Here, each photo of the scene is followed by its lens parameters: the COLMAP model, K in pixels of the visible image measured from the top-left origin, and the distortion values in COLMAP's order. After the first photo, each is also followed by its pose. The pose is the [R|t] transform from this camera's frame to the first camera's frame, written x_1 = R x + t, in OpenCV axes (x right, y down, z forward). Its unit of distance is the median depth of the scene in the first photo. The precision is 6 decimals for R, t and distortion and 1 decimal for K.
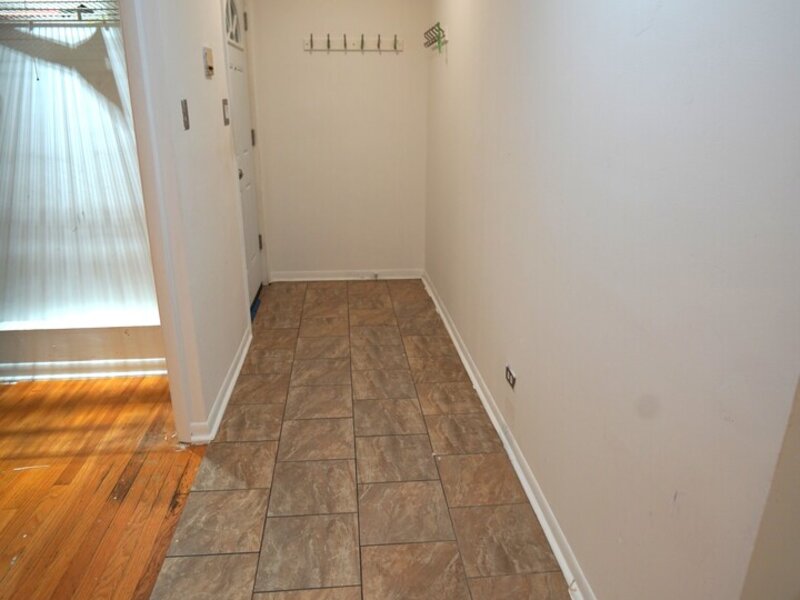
lens RADIAL K [[556.8, 0, 396.3], [0, 556.8, 290.2], [0, 0, 1]] dist [-0.052403, 0.005601]
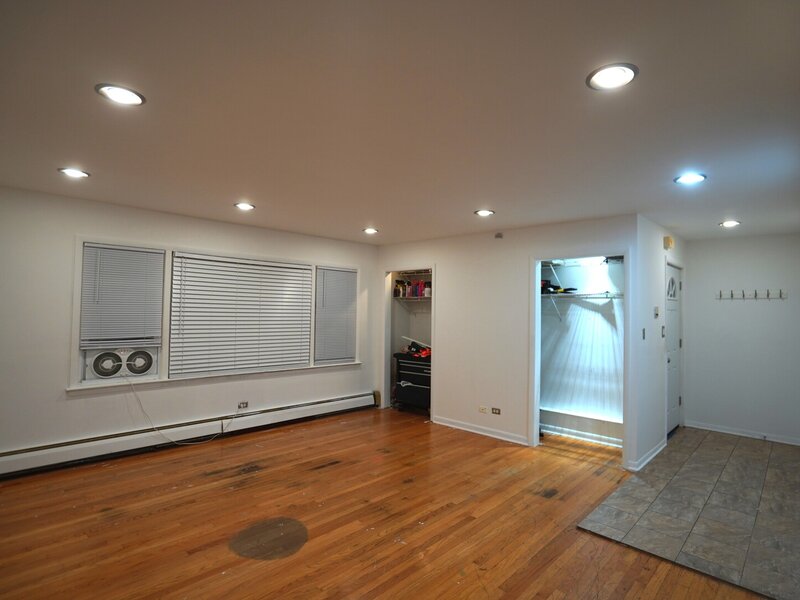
lens RADIAL K [[416.9, 0, 410.1], [0, 416.9, 299.9], [0, 0, 1]] dist [-0.060323, 0.025331]
pose [[0.647837, -0.012364, -0.761678, 0.304492], [-0.252838, 0.939699, -0.230302, 0.204725], [0.718596, 0.341779, 0.605646, -0.823179]]
